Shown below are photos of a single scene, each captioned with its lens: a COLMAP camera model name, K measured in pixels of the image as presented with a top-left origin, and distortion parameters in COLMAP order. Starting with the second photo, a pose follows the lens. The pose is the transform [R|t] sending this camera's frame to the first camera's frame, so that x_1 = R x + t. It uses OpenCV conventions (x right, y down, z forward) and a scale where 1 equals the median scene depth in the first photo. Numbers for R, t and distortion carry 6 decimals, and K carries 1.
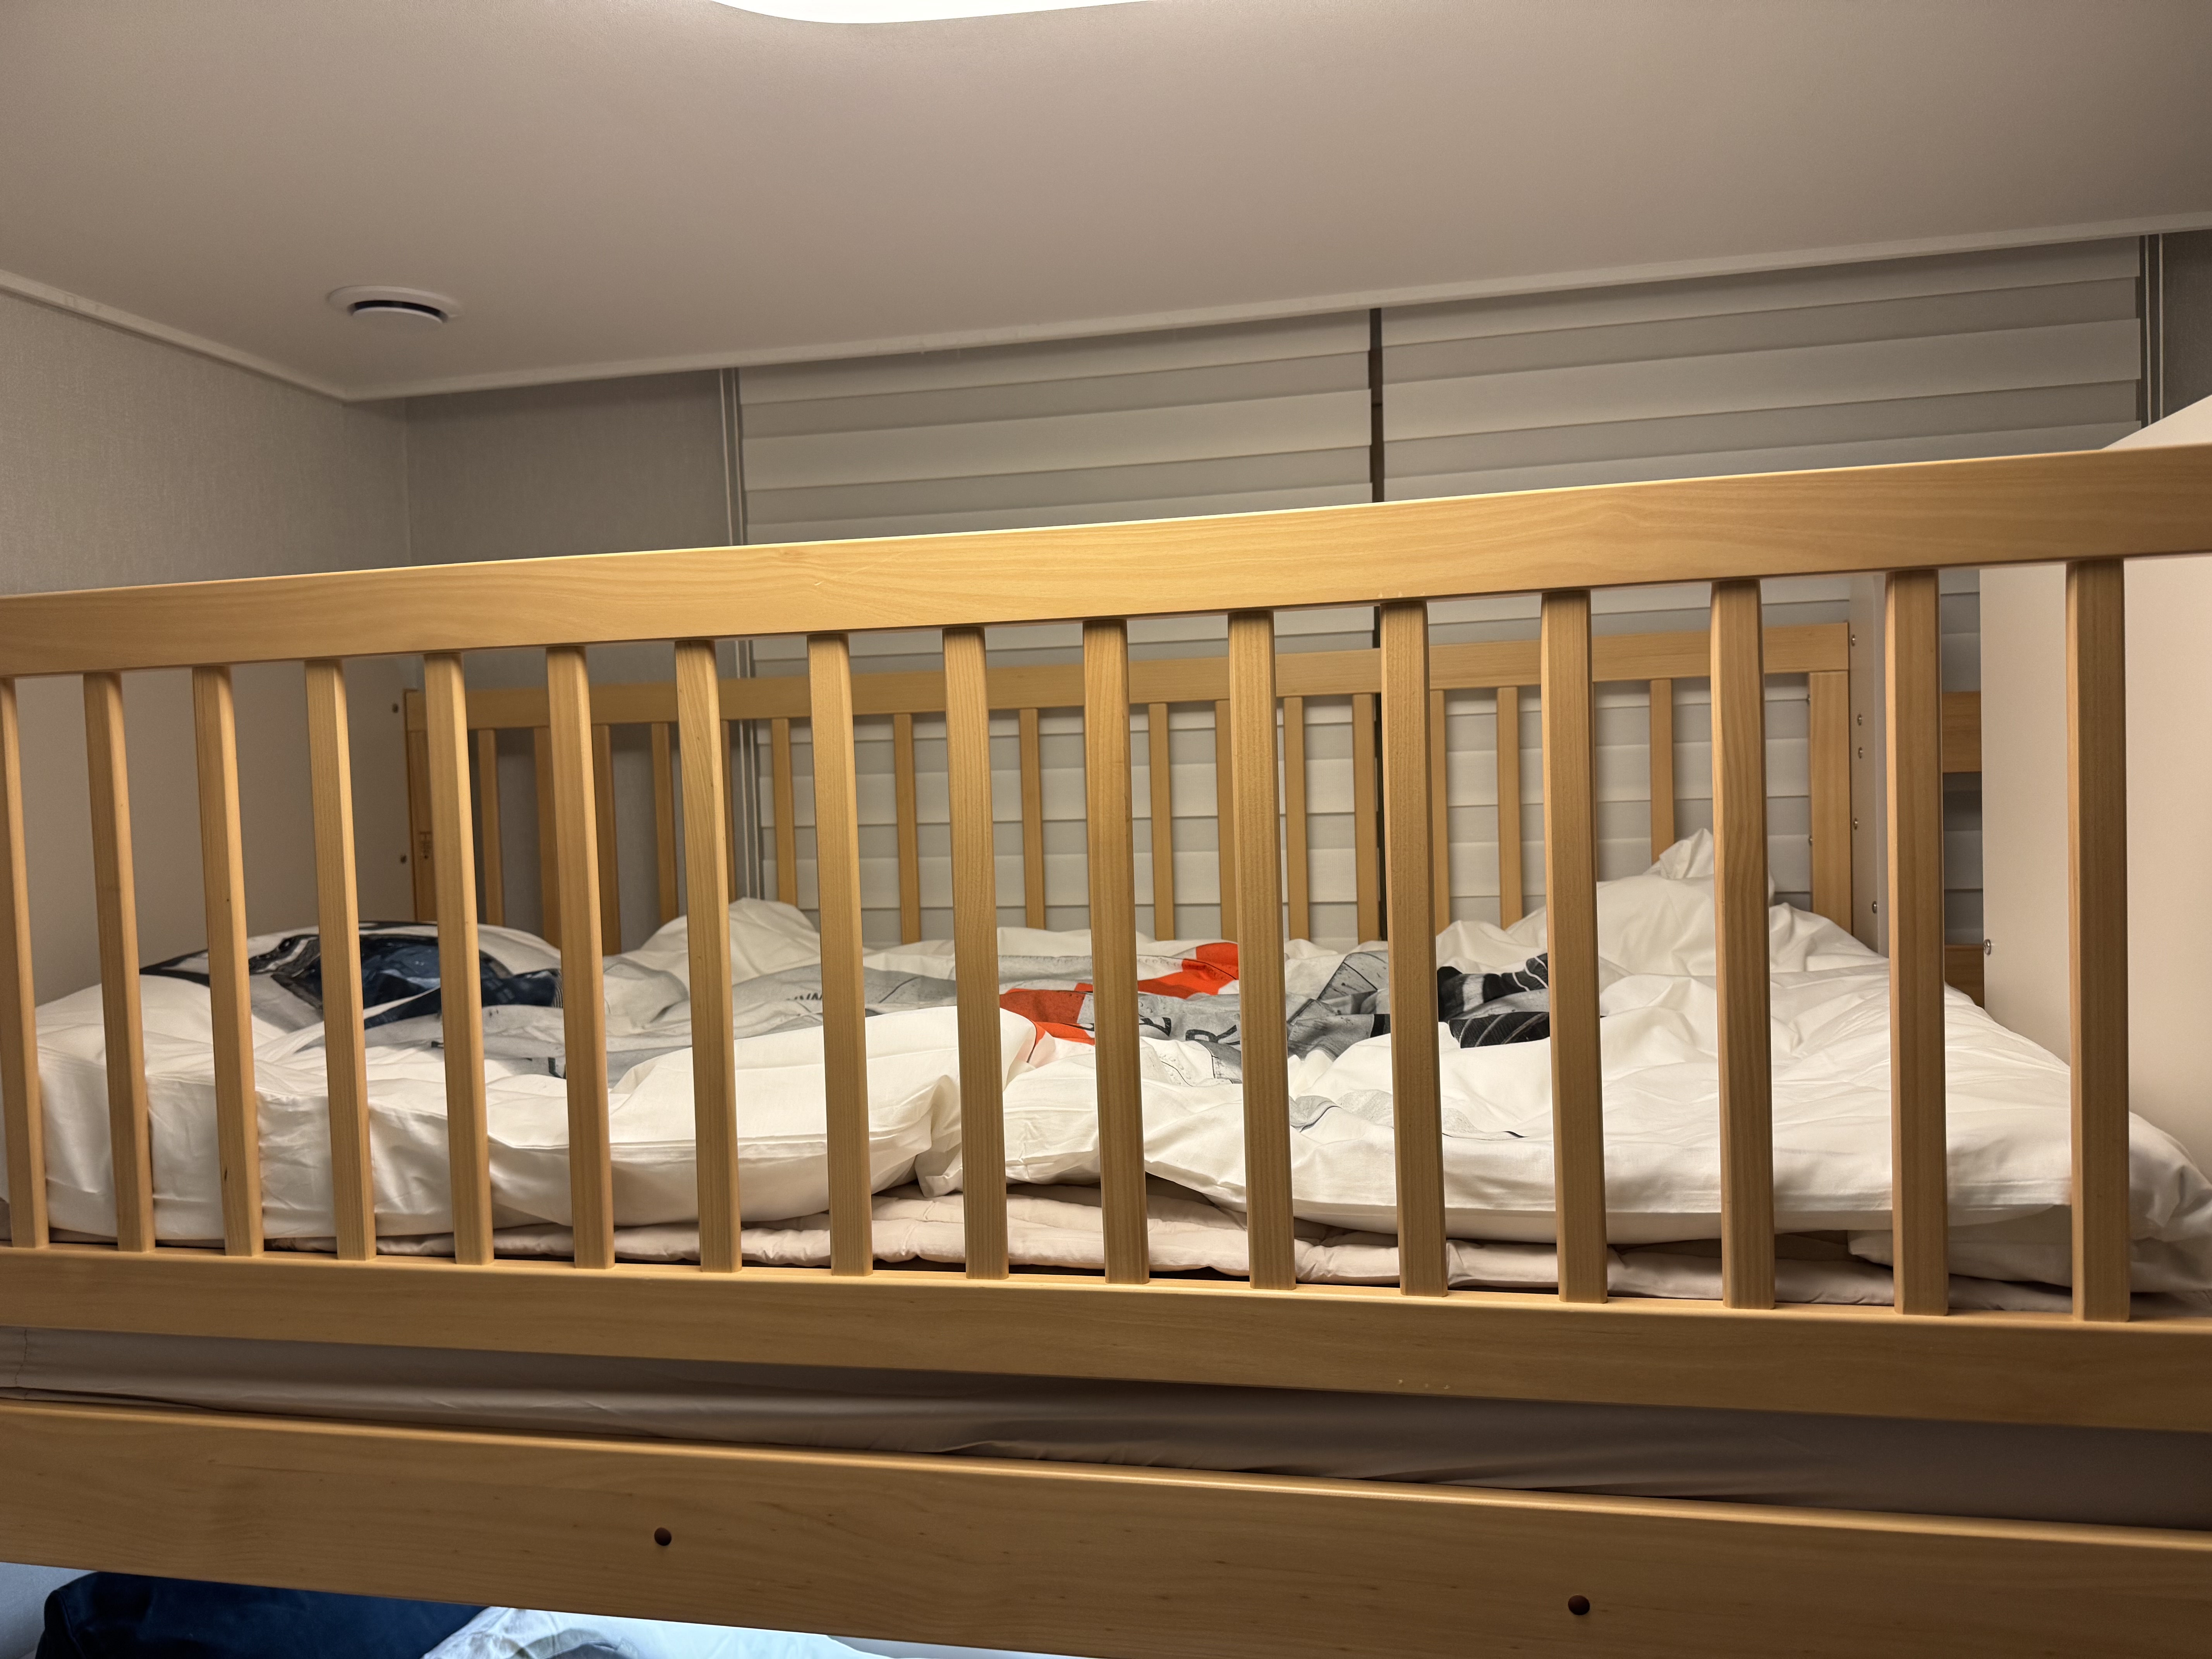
lens RADIAL K [[1606.3, 0, 1106.6], [0, 1606.3, 854.0], [0, 0, 1]] dist [-0.000076, -0.001257]
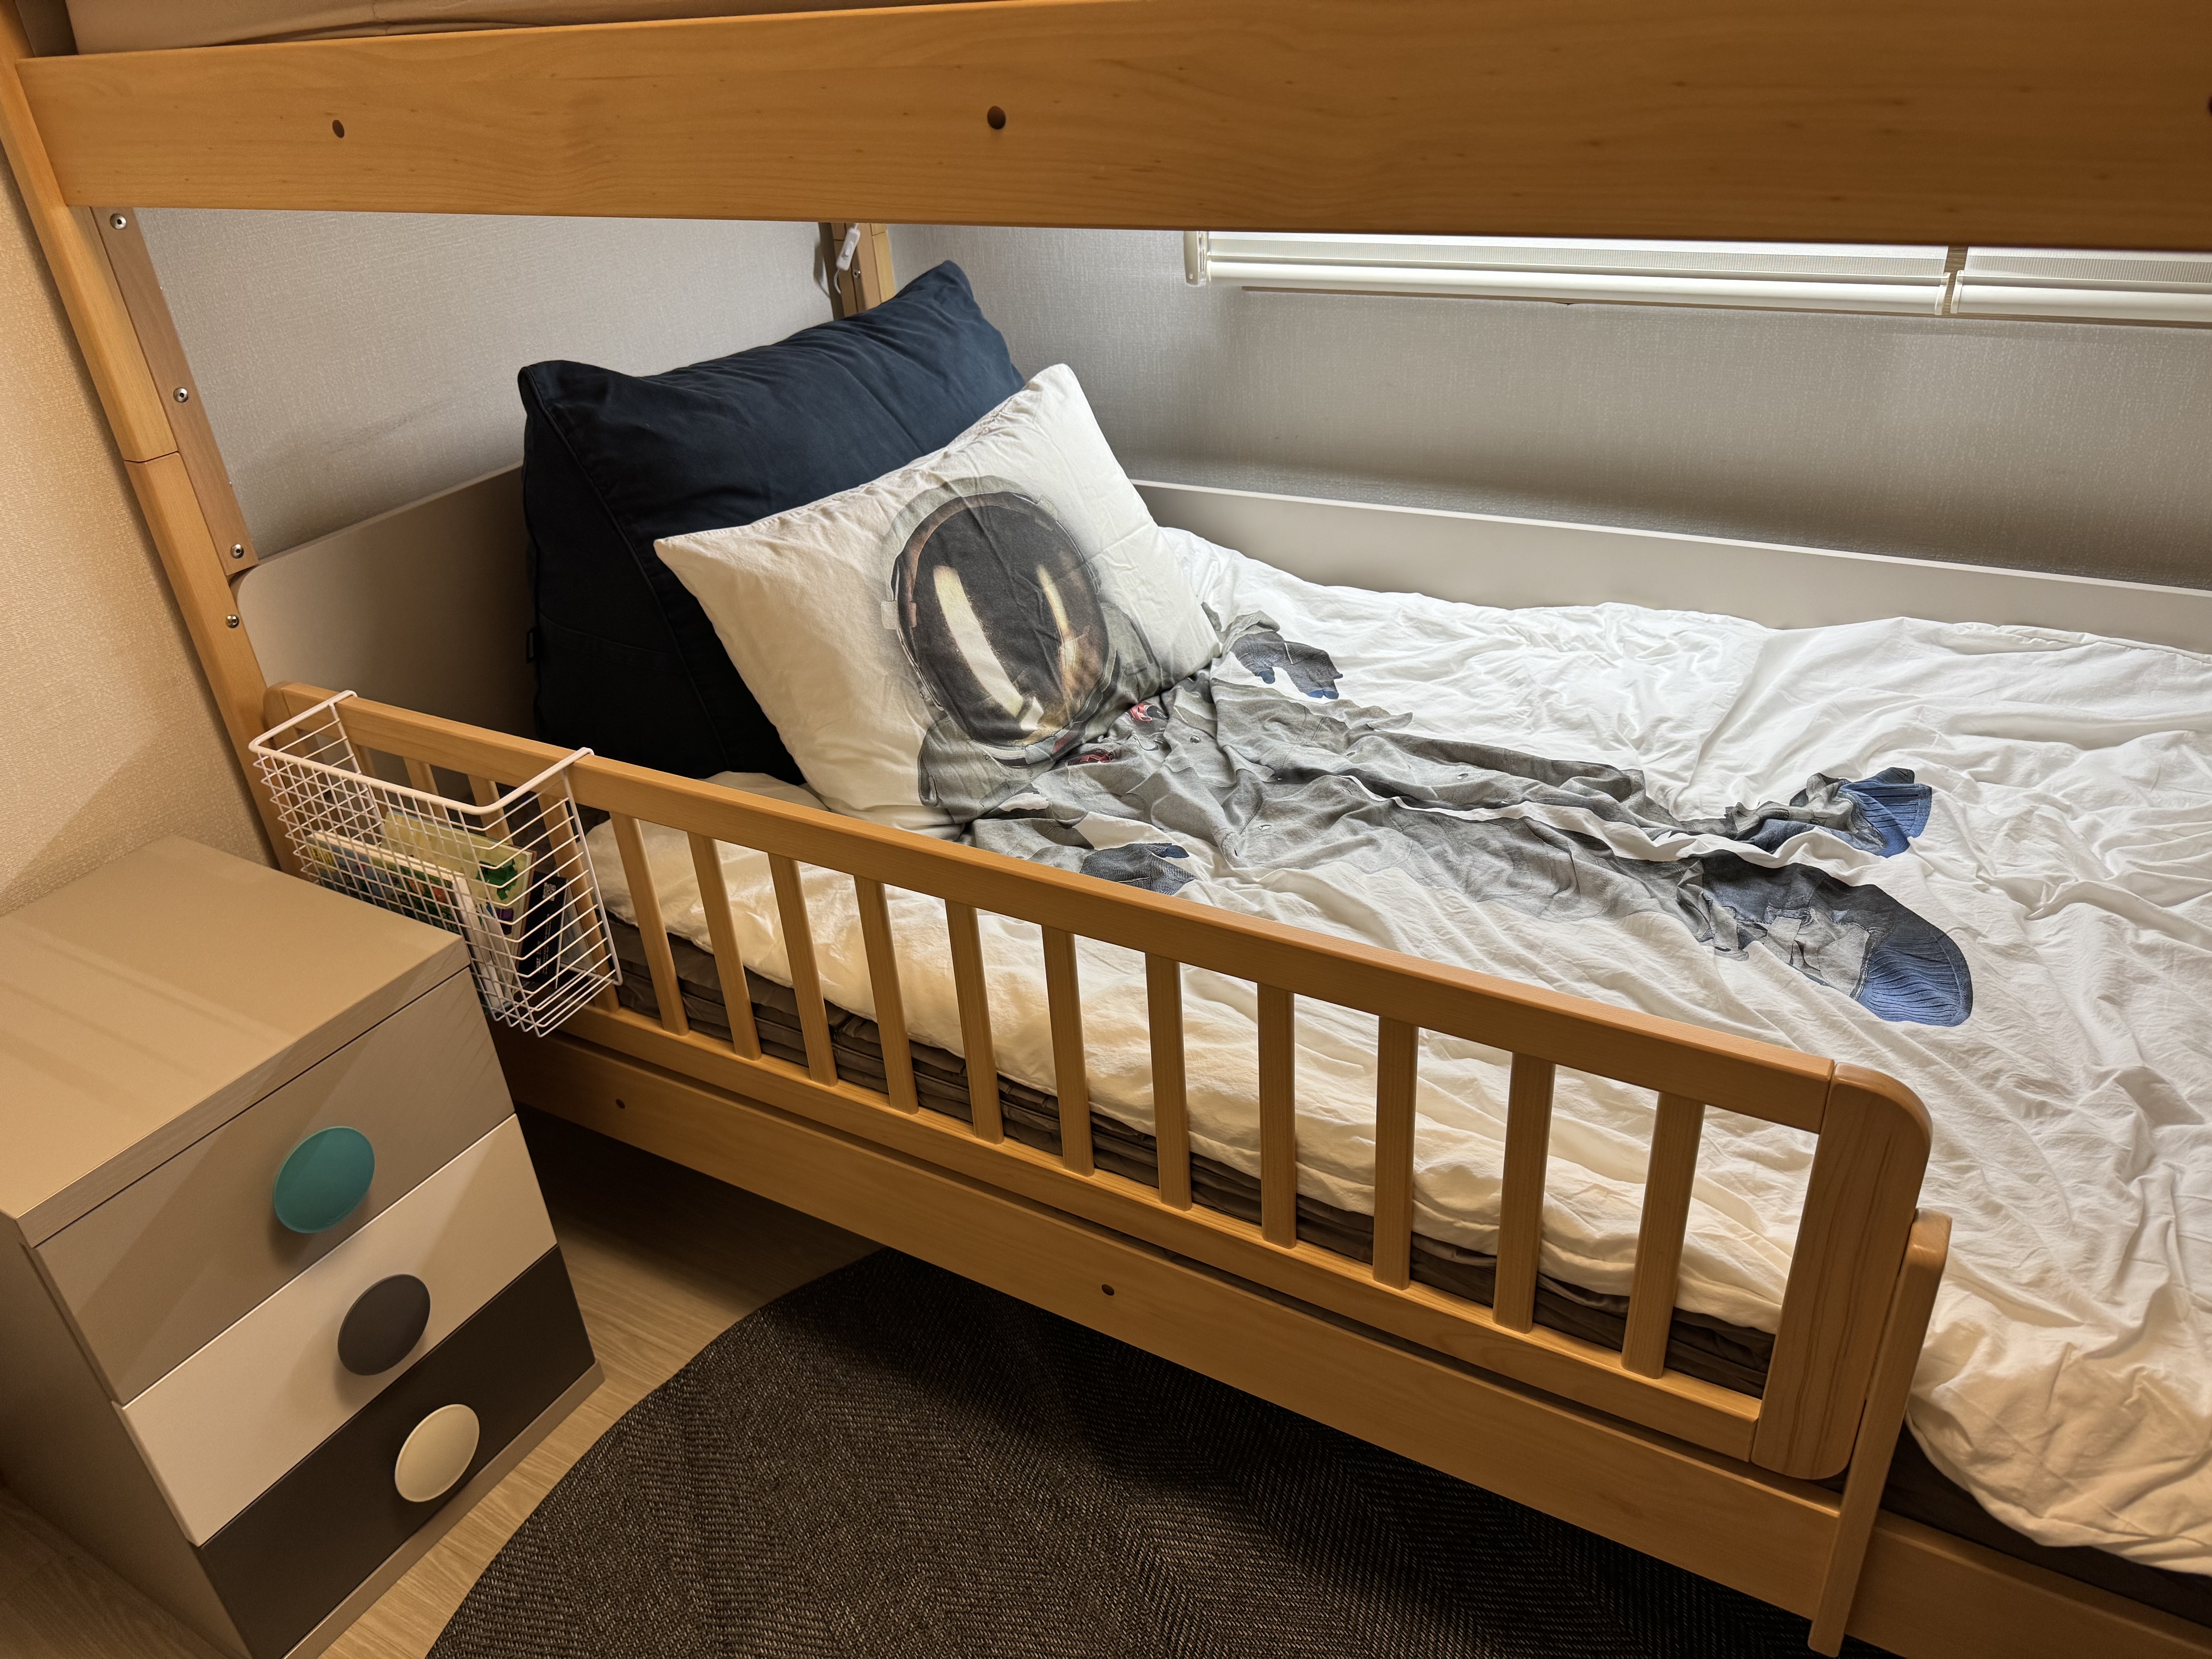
lens RADIAL K [[1563.2, 0, 1086.5], [0, 1563.2, 833.4], [0, 0, 1]] dist [0.141509, -0.208570]
pose [[0.953708, 0.113705, -0.278410, 0.053300], [0.031997, 0.882149, 0.469883, 0.344074], [0.299027, -0.457039, 0.837674, 0.104832]]
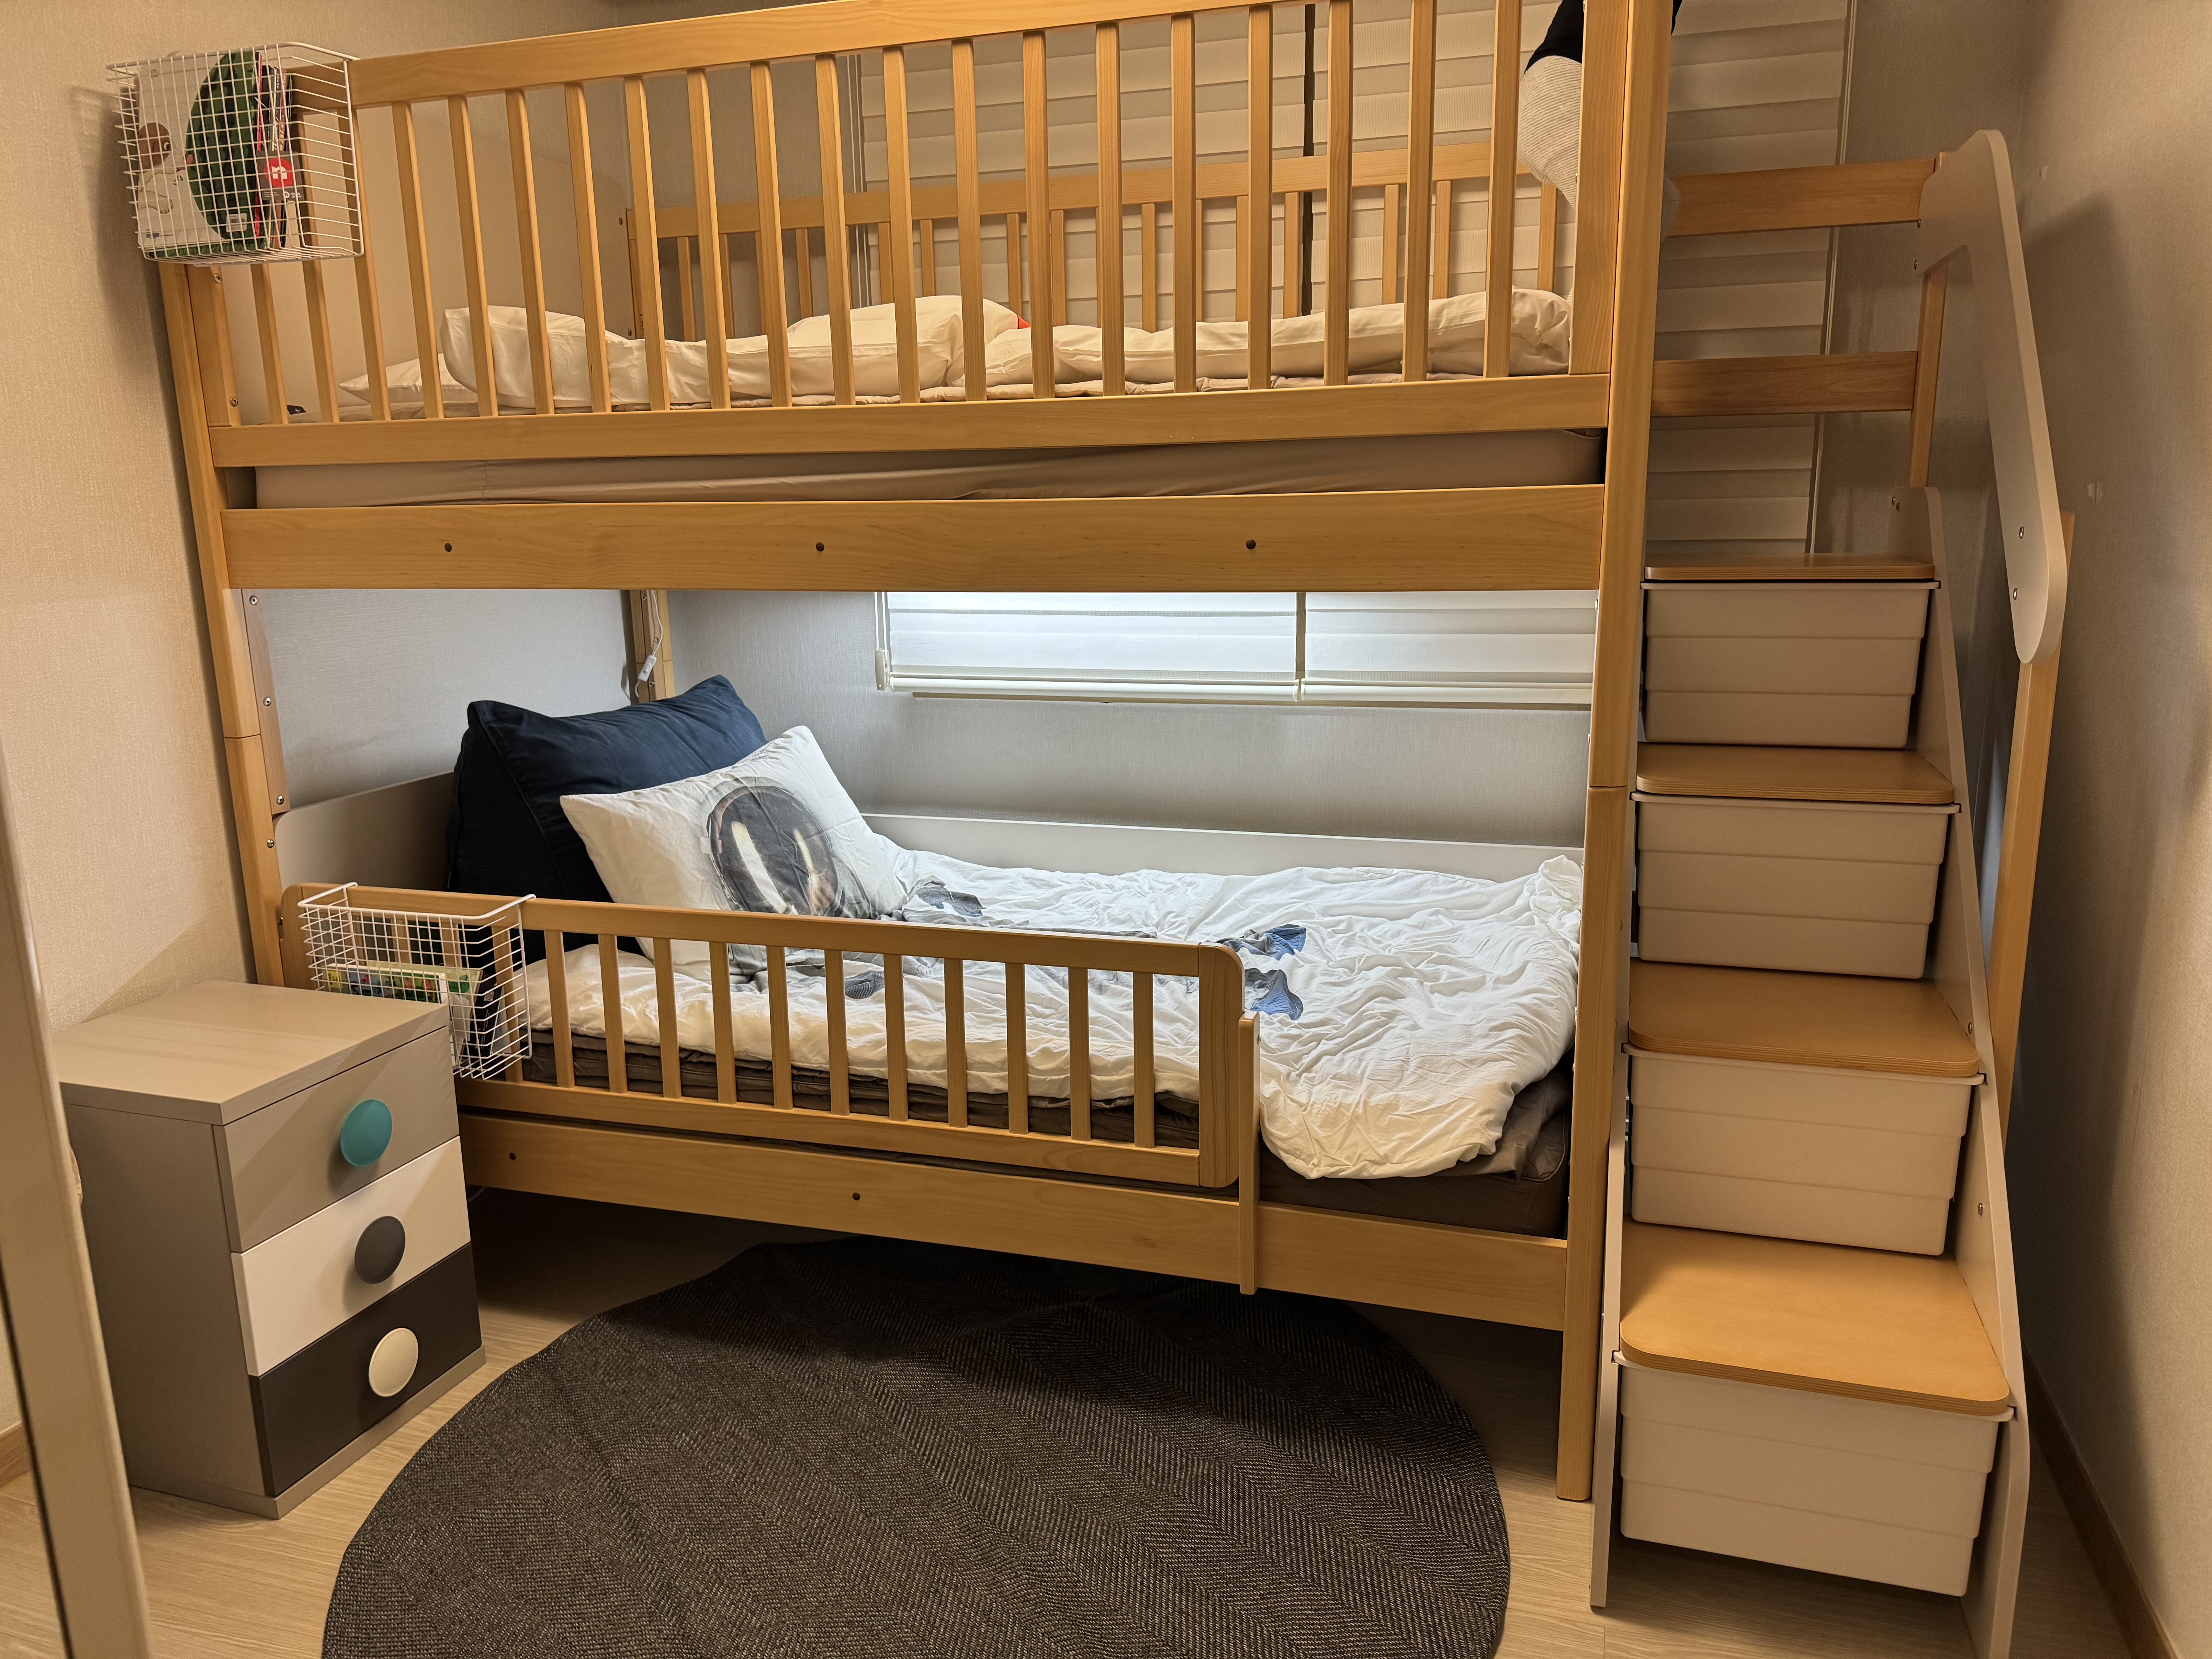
lens RADIAL K [[1563.2, 0, 1086.5], [0, 1563.2, 833.4], [0, 0, 1]] dist [0.141509, -0.208570]
pose [[0.995876, 0.028797, -0.086035, 0.226905], [-0.013826, 0.985385, 0.169781, 0.418079], [0.089667, -0.167891, 0.981719, -0.925285]]
